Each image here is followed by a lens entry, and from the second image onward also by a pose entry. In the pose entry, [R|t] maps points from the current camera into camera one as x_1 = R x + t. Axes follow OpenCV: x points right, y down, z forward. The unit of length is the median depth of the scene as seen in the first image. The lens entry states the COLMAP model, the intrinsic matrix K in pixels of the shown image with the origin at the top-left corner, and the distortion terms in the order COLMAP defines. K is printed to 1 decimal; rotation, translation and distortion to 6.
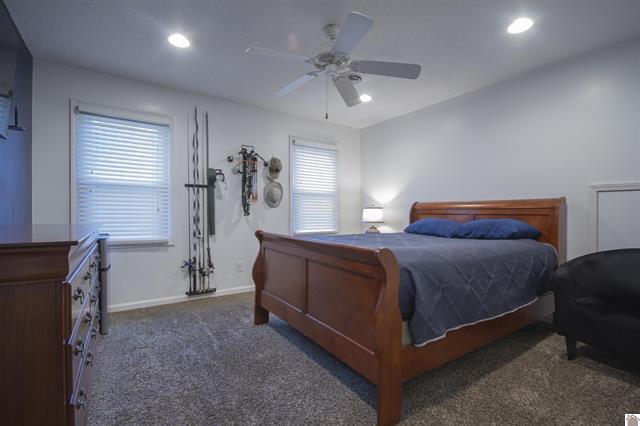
lens RADIAL K [[295.2, 0, 320.0], [0, 295.2, 213.0], [0, 0, 1]] dist [0.003170, -0.006384]
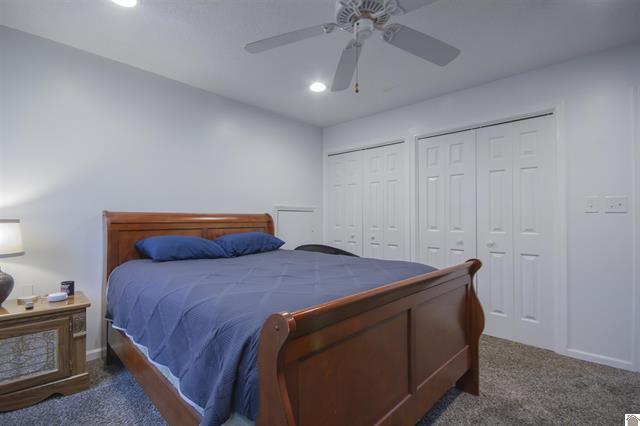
lens RADIAL K [[295.2, 0, 320.0], [0, 295.2, 213.0], [0, 0, 1]] dist [0.003170, -0.006384]
pose [[-0.184539, 0.015323, 0.982706, -0.456564], [0.003658, 0.999882, -0.014904, -0.031267], [-0.982818, 0.000844, -0.184573, 0.913538]]
